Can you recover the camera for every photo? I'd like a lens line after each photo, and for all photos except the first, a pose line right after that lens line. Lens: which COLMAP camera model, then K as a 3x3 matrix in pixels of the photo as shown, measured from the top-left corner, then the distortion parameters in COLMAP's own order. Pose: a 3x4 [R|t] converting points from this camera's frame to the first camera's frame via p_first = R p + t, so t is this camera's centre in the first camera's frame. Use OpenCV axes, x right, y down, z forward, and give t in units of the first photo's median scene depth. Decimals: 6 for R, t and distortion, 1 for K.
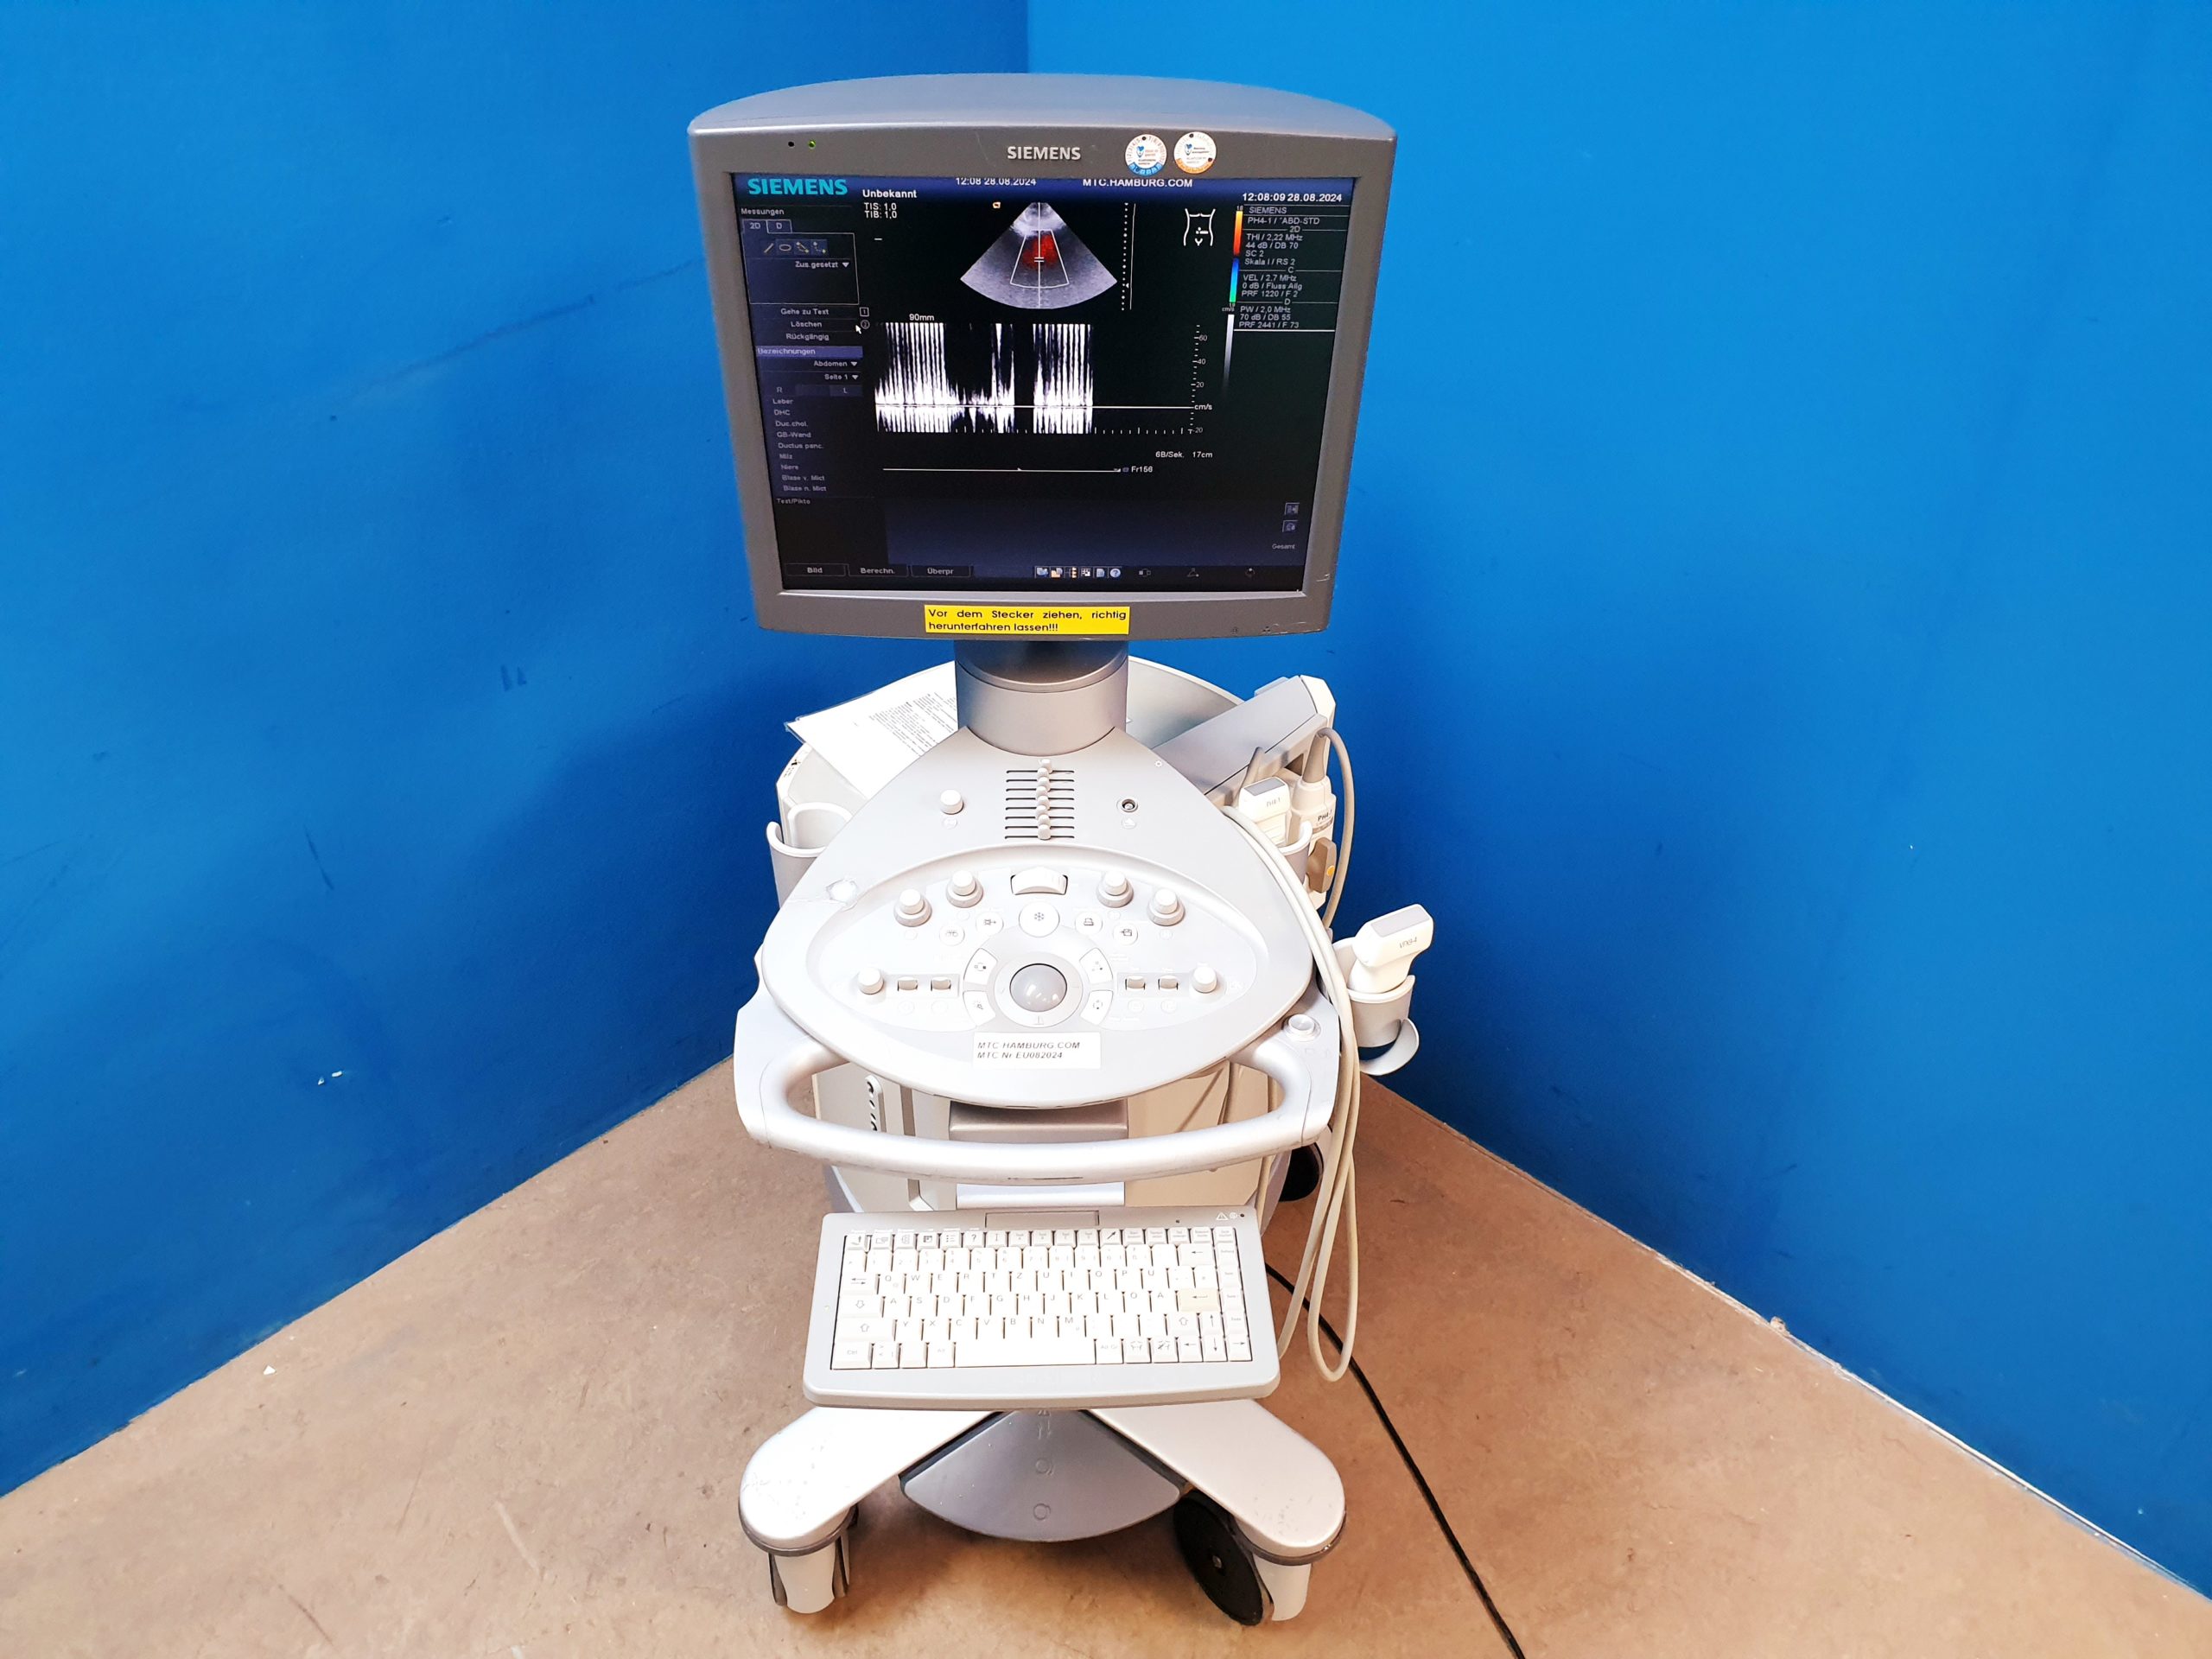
lens RADIAL K [[1674.6, 0, 1090.6], [0, 1674.6, 803.6], [0, 0, 1]] dist [0.136400, -0.381410]
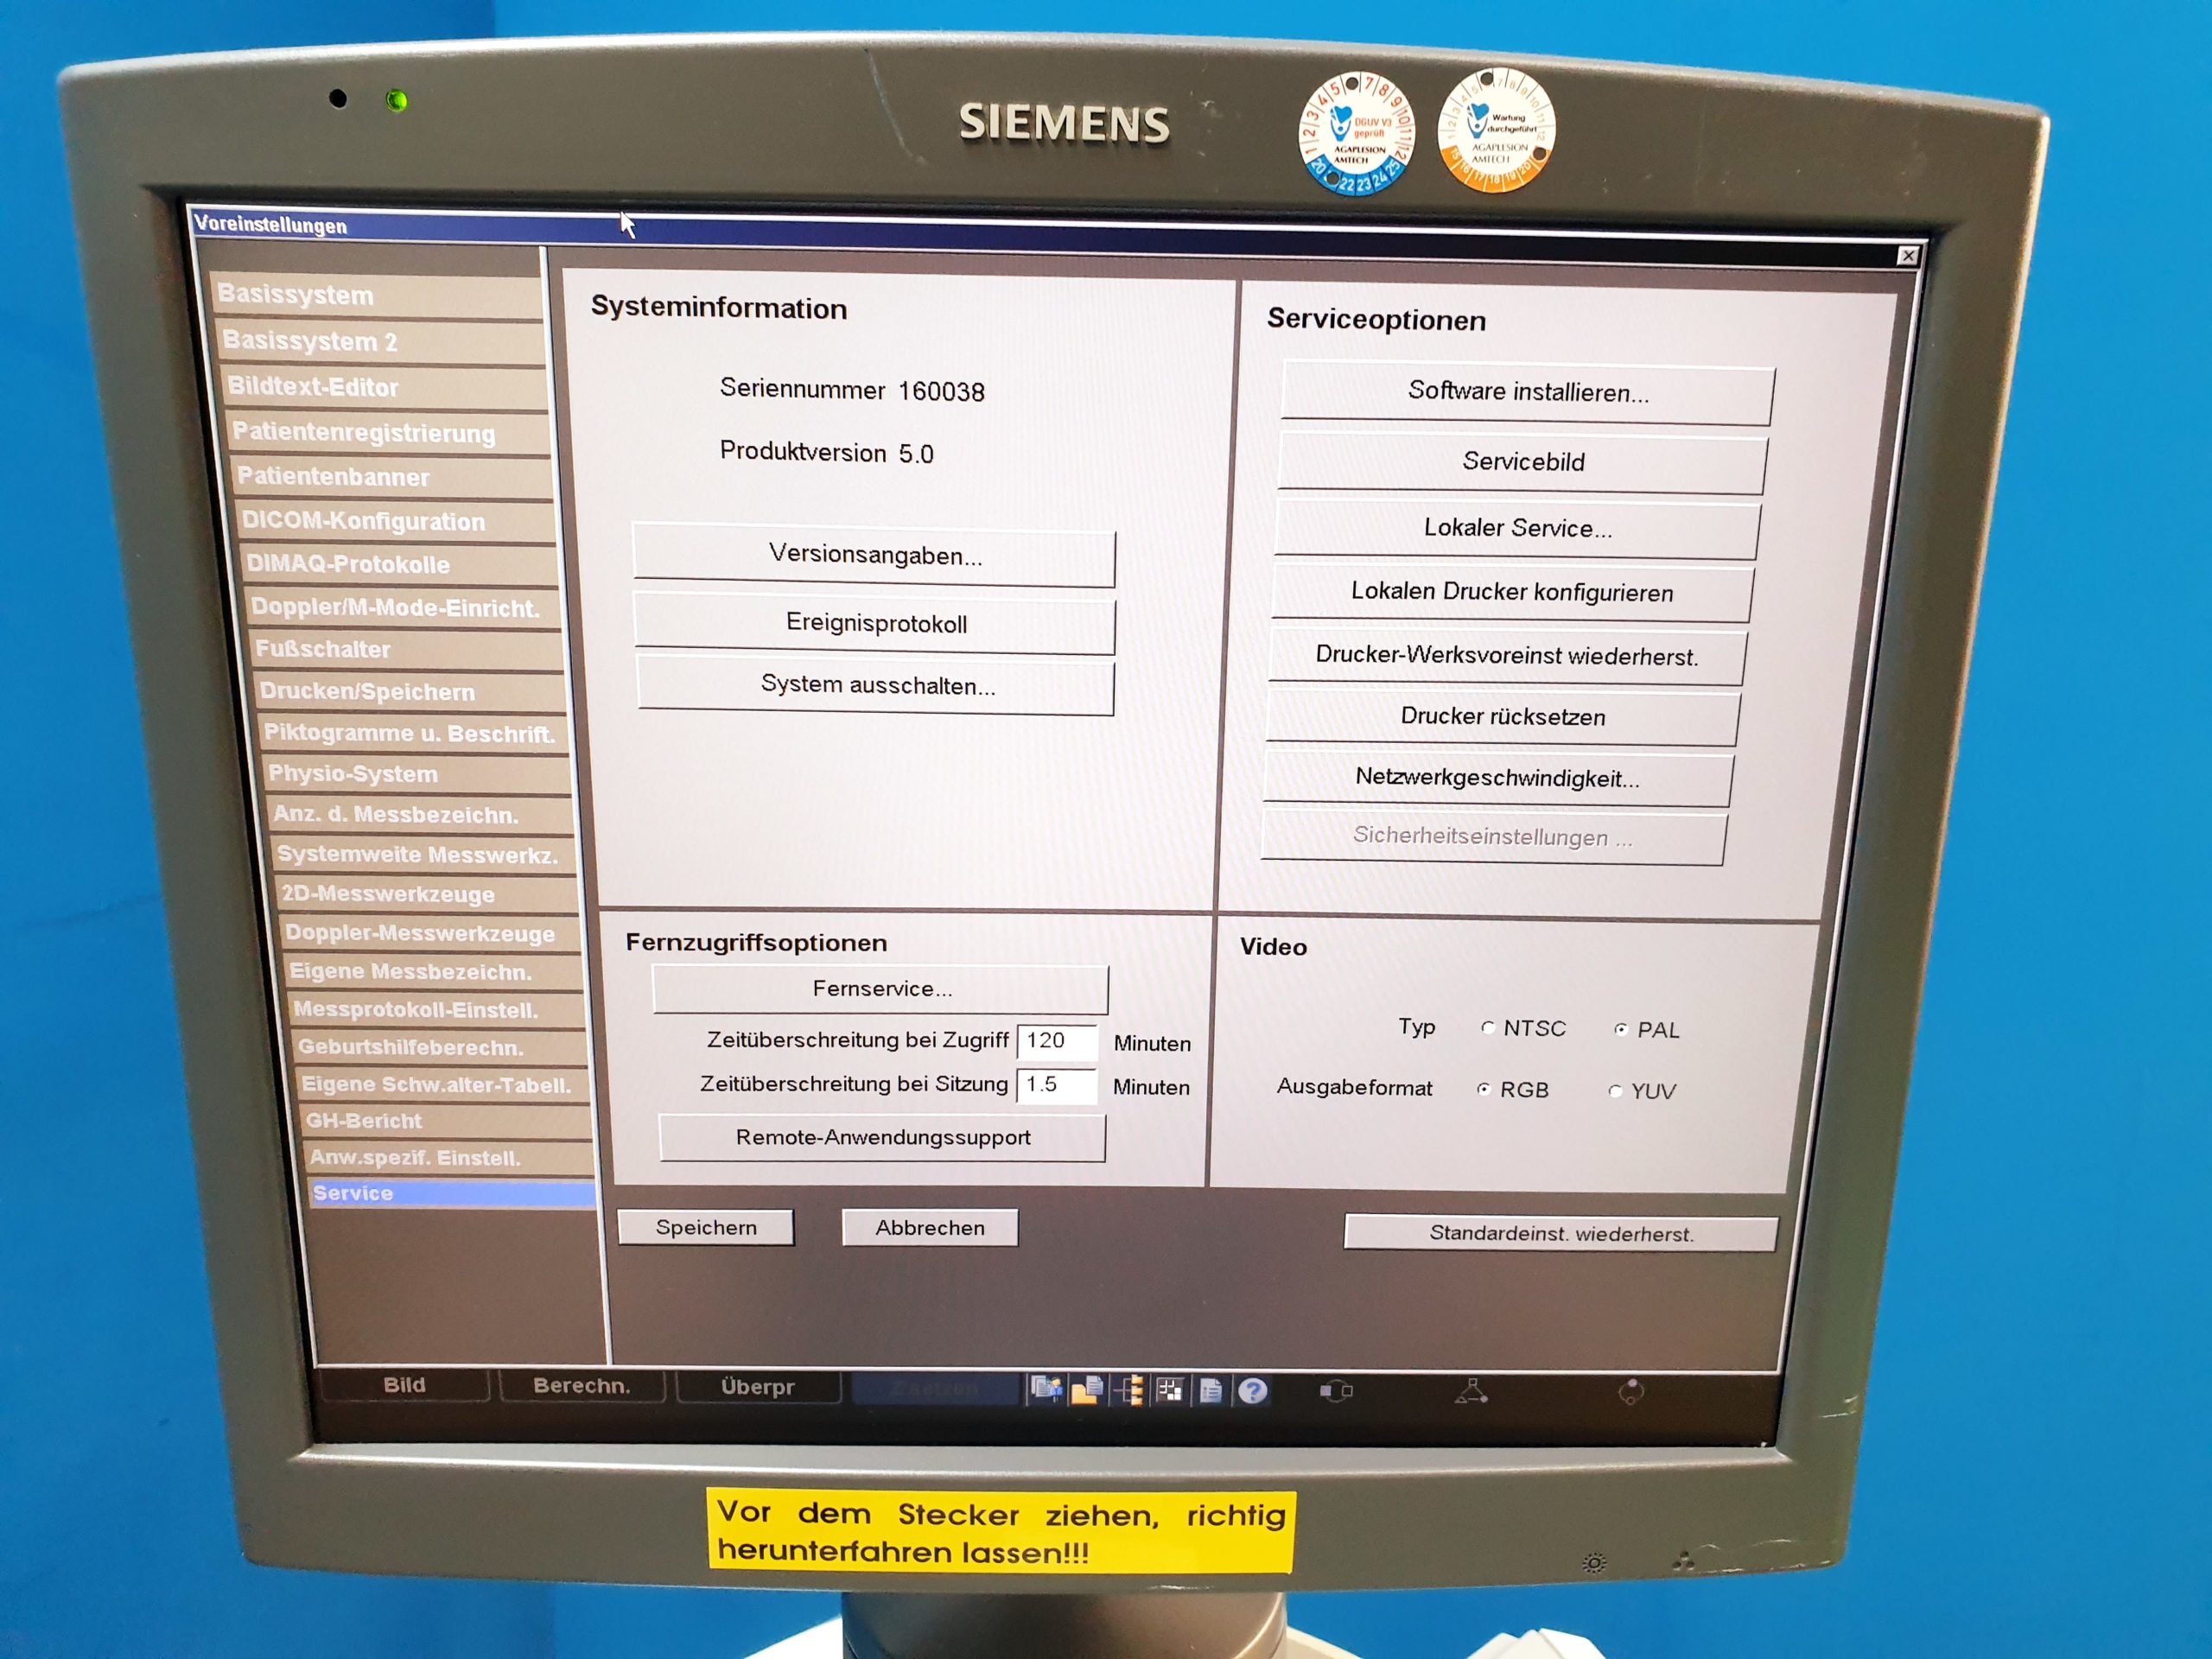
lens RADIAL K [[1702.6, 0, 1108.1], [0, 1702.6, 800.6], [0, 0, 1]] dist [-0.045727, 0.077267]
pose [[0.999994, -0.000665, -0.003307, -0.014455], [-0.000924, 0.888943, -0.458017, -0.083881], [0.003245, 0.458017, 0.888937, 0.621748]]
